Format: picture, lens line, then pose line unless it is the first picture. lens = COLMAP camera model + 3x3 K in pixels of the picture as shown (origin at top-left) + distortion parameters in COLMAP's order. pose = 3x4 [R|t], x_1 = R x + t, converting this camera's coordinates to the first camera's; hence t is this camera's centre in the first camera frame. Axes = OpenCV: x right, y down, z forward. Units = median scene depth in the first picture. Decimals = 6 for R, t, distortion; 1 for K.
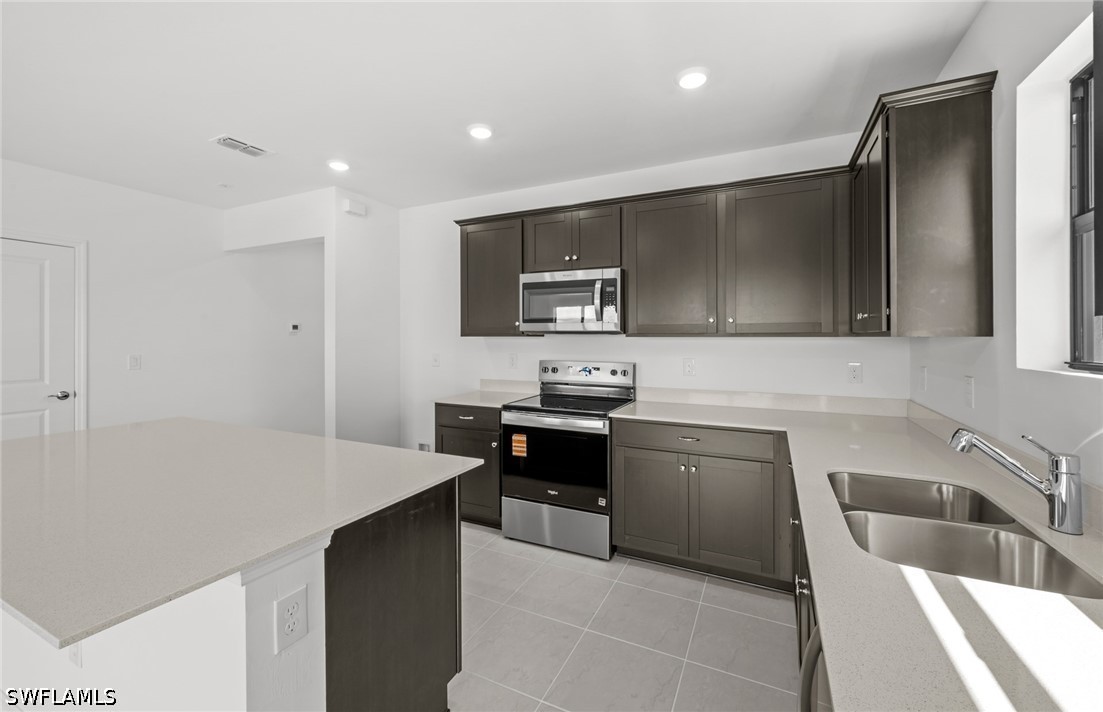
lens RADIAL K [[442.2, 0, 551.1], [0, 442.2, 338.3], [0, 0, 1]] dist [-0.000984, 0.000606]
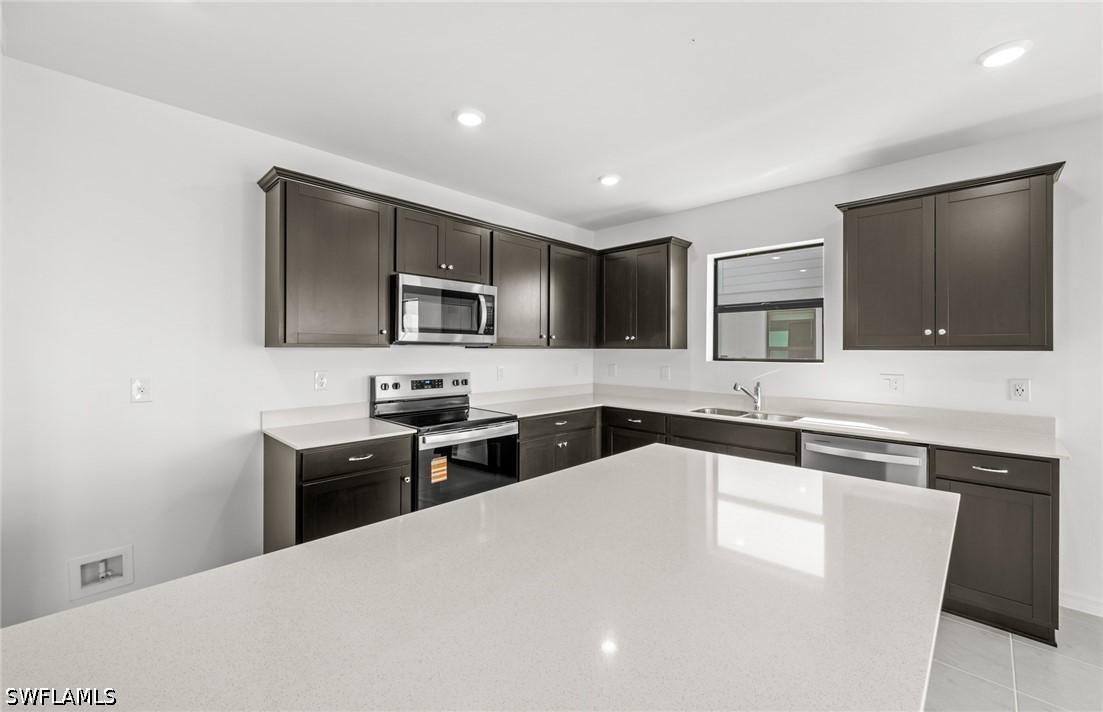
lens RADIAL K [[442.2, 0, 558.6], [0, 442.2, 350.4], [0, 0, 1]] dist [-0.000984, 0.000606]
pose [[0.306793, -0.002437, 0.951773, -0.841829], [-0.000859, 0.999996, 0.002837, -0.001727], [-0.951776, -0.001688, 0.306790, 0.493073]]
